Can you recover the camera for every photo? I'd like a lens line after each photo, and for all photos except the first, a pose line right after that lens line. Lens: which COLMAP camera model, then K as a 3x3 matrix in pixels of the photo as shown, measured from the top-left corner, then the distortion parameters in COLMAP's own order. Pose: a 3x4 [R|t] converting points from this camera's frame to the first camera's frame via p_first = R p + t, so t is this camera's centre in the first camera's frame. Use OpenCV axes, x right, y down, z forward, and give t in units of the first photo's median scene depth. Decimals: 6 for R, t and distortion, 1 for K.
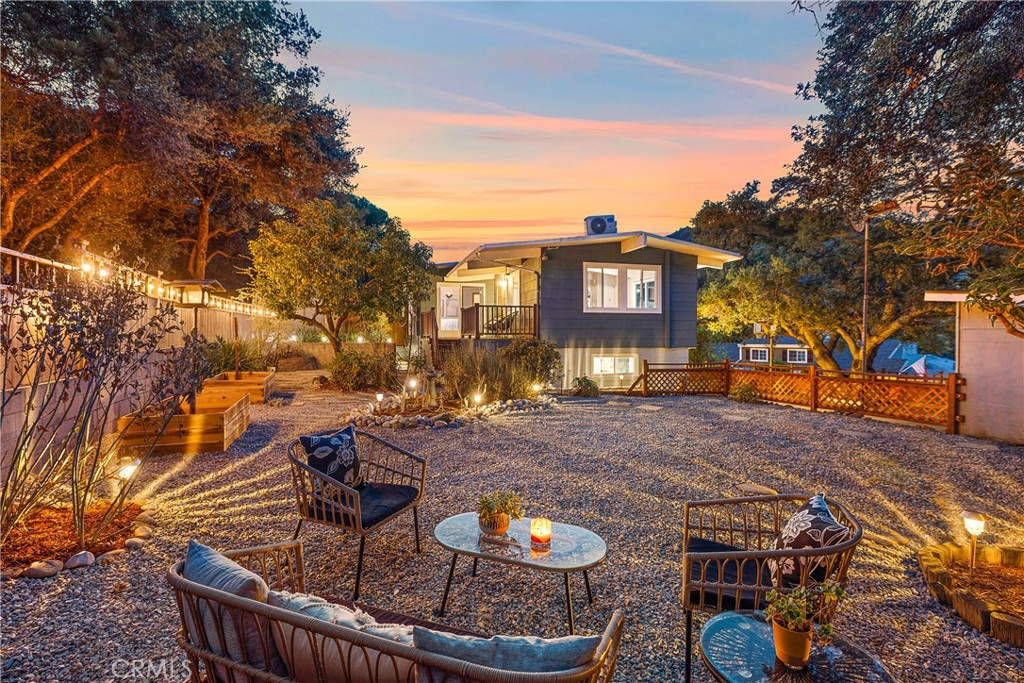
lens RADIAL K [[493.7, 0, 512.2], [0, 493.7, 341.4], [0, 0, 1]] dist [-0.006130, 0.000396]
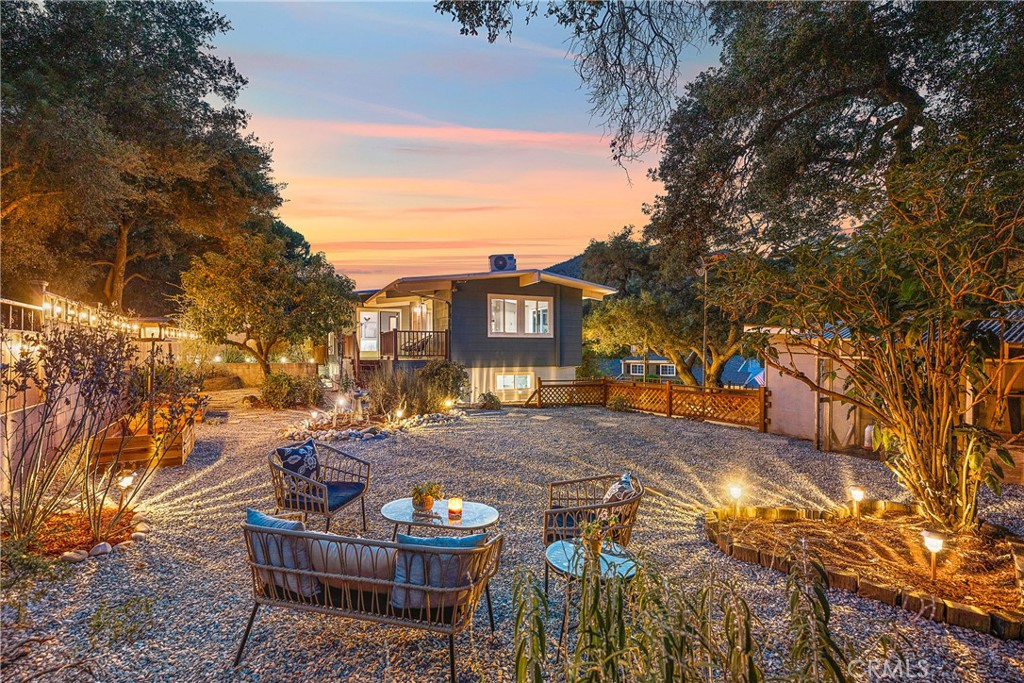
lens RADIAL K [[459.2, 0, 490.3], [0, 459.2, 353.0], [0, 0, 1]] dist [0.002637, 0.000998]
pose [[0.989649, -0.003409, 0.143466, -0.008517], [0.004474, 0.999965, -0.007099, -0.016800], [-0.143437, 0.007668, 0.989630, -0.098286]]
